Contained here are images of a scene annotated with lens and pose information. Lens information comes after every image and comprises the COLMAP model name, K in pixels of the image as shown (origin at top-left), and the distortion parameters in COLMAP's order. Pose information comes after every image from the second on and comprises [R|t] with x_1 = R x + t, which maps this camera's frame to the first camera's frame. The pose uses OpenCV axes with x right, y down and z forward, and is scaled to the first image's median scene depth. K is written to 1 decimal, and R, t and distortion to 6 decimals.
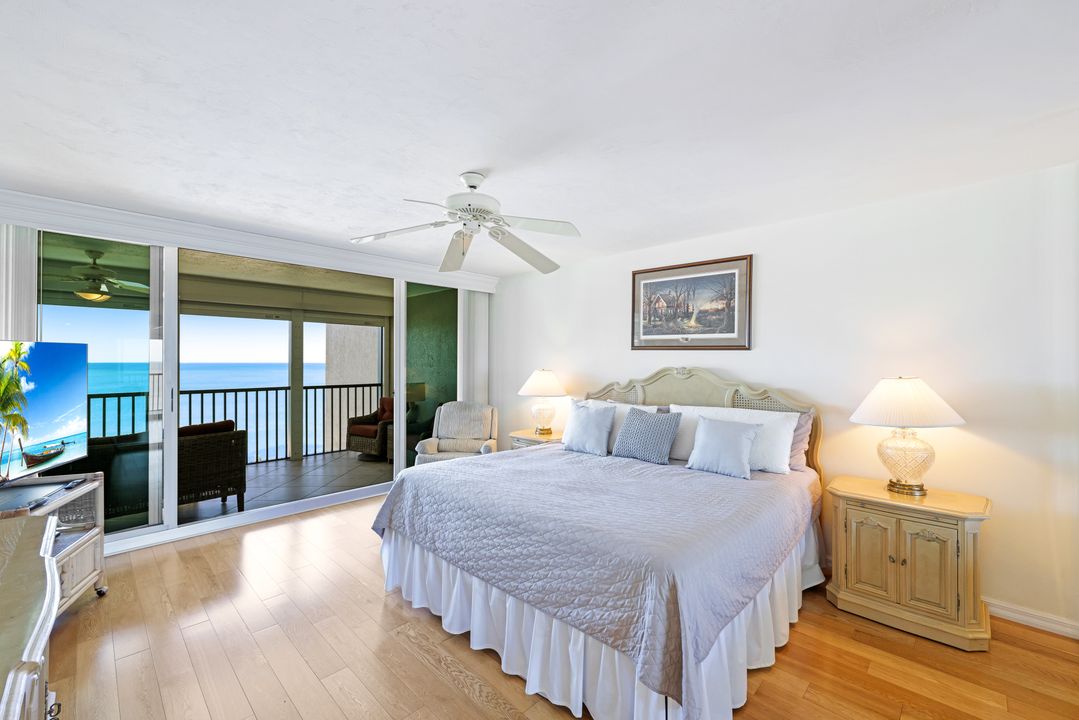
lens RADIAL K [[449.2, 0, 548.7], [0, 449.2, 362.3], [0, 0, 1]] dist [0.002378, -0.000013]
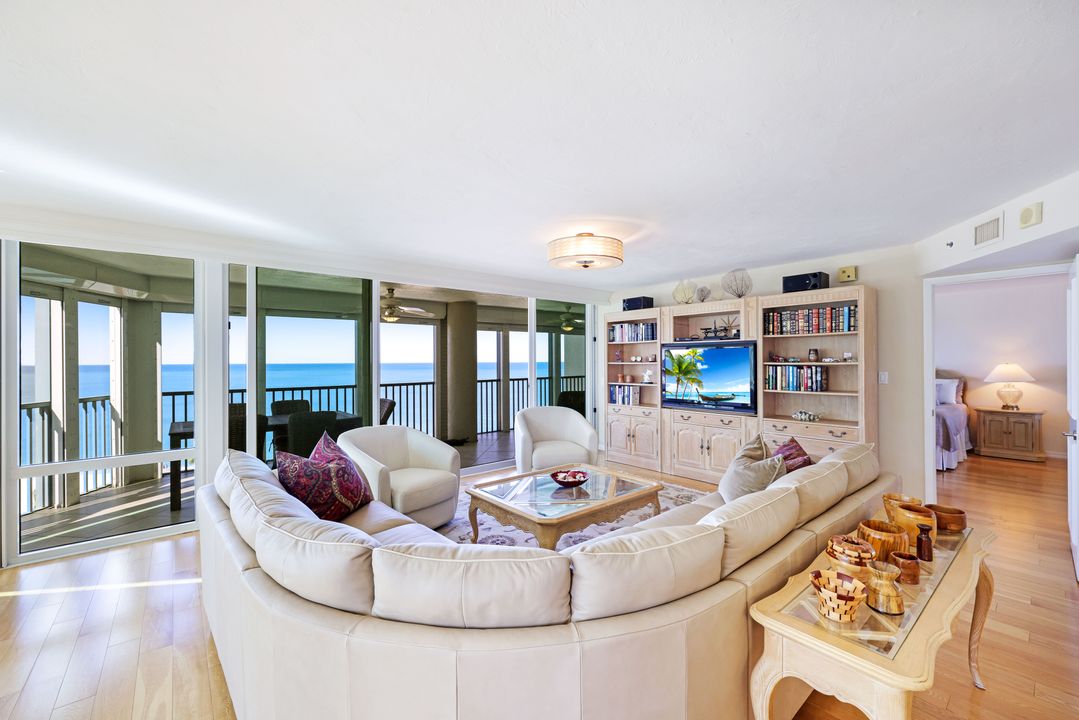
lens RADIAL K [[449.2, 0, 534.1], [0, 449.2, 362.8], [0, 0, 1]] dist [0.002378, -0.000013]
pose [[0.995894, -0.006516, -0.090289, -0.346988], [0.006813, 0.999972, 0.002989, 0.000274], [0.090267, -0.003592, 0.995911, -0.373110]]
